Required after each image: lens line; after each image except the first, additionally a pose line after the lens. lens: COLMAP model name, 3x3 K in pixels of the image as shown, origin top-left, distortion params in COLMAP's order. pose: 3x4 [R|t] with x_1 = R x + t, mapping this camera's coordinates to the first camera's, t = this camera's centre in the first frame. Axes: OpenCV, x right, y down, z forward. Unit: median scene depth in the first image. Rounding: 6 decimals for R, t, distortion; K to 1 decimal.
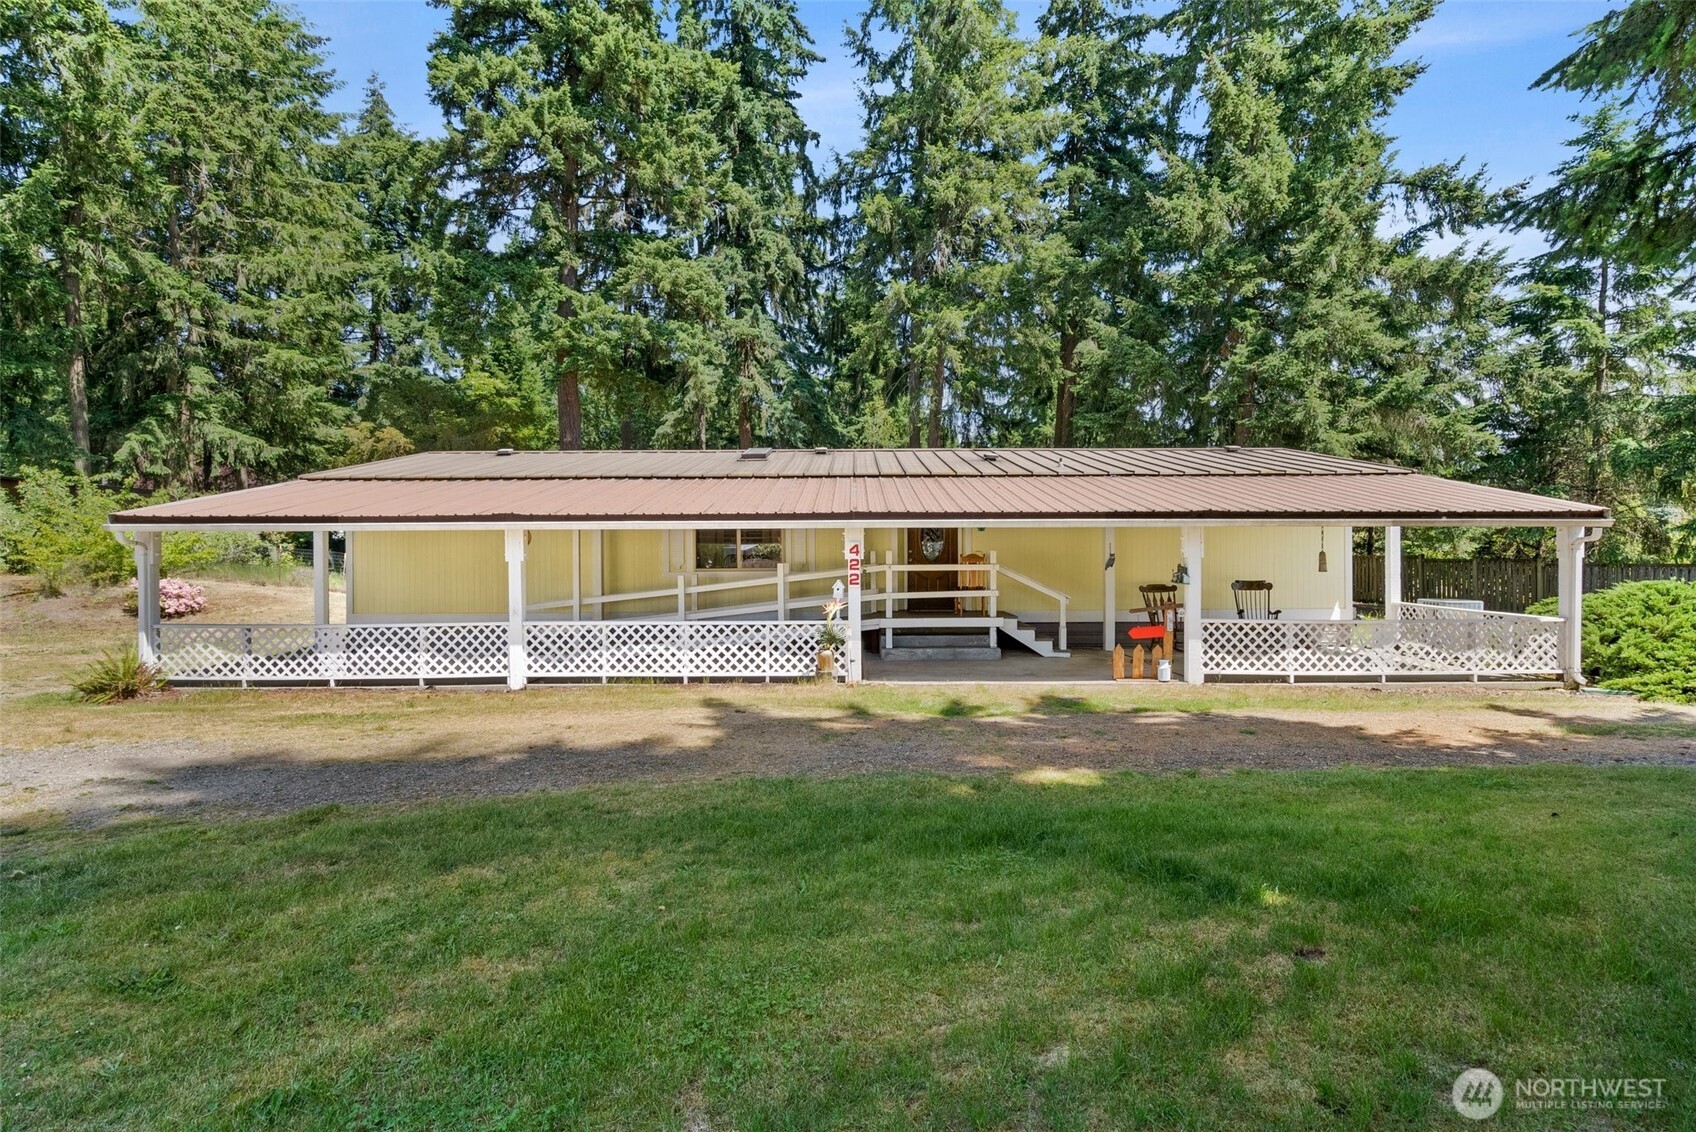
lens RADIAL K [[879.9, 0, 847.8], [0, 879.9, 562.7], [0, 0, 1]] dist [0.000223, 0.000040]
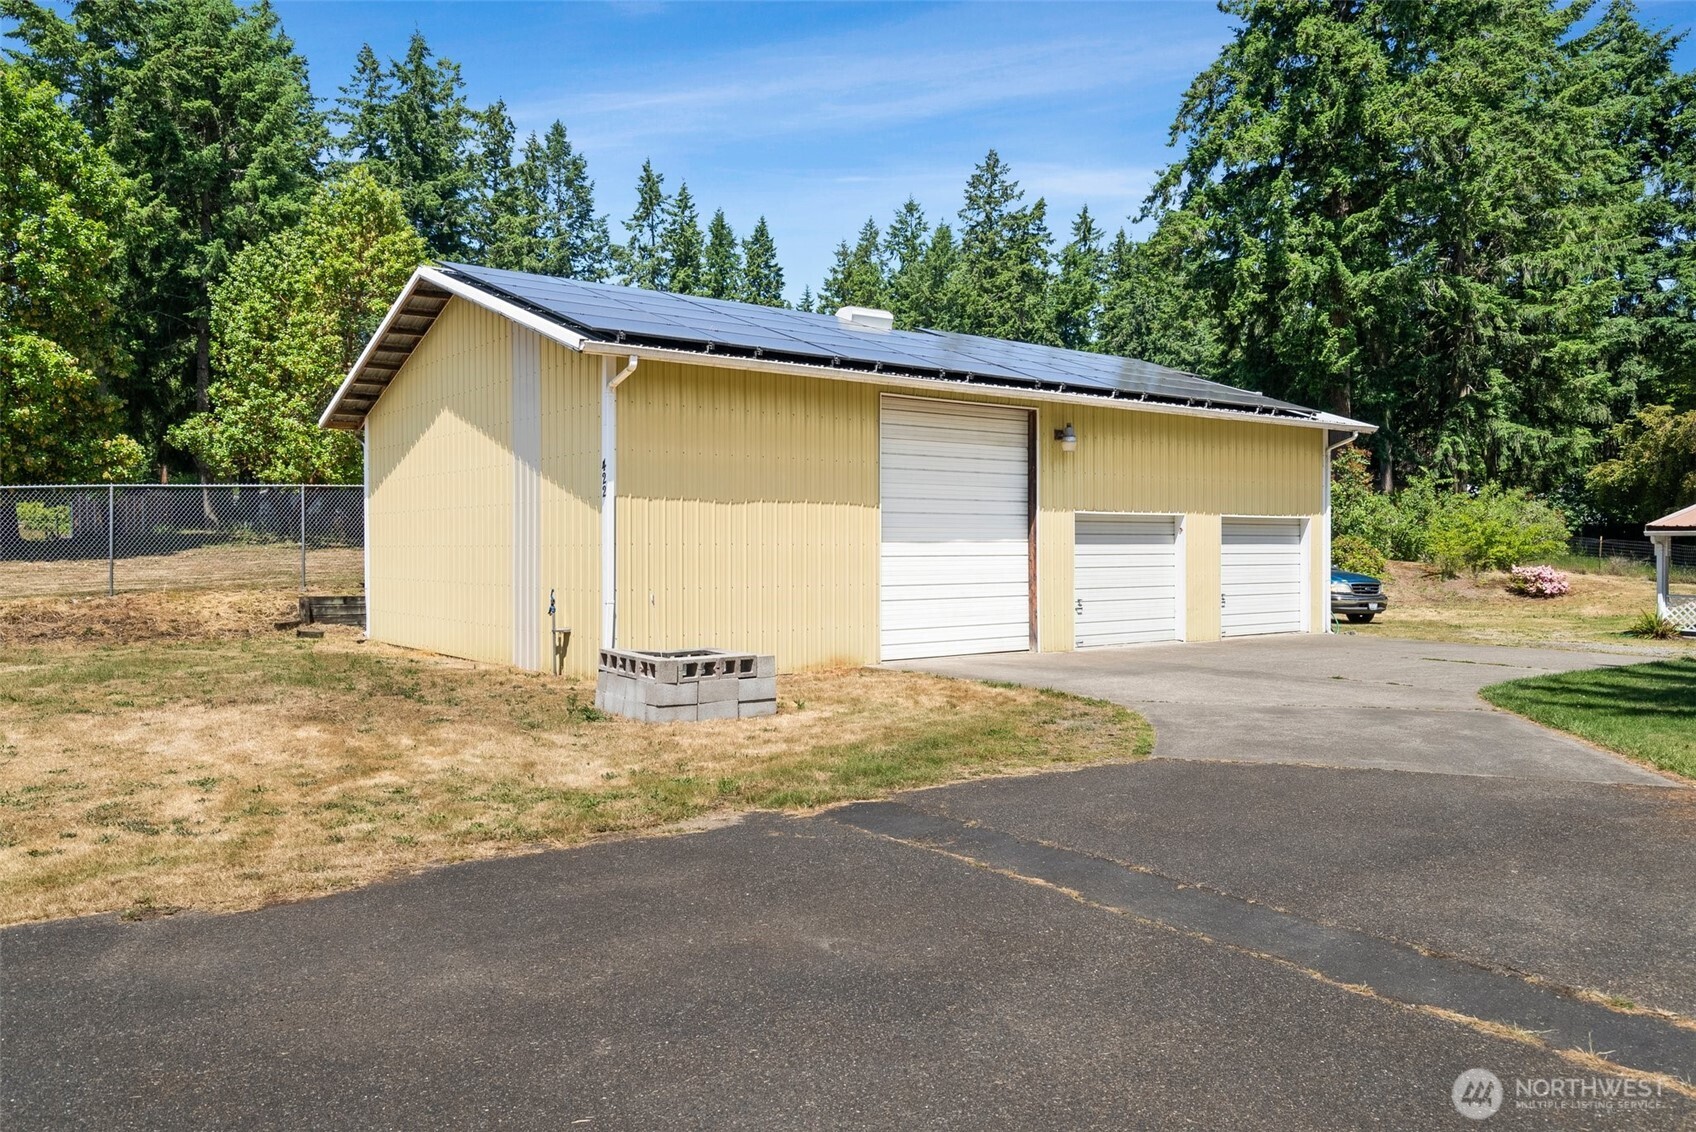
lens RADIAL K [[1303.0, 0, 848.7], [0, 1303.0, 556.1], [0, 0, 1]] dist [-0.004701, 0.002167]
pose [[0.583322, 0.019372, -0.812010, 0.095358], [-0.012595, 0.999811, 0.014804, -0.007038], [0.812143, 0.001592, 0.583456, -0.551333]]
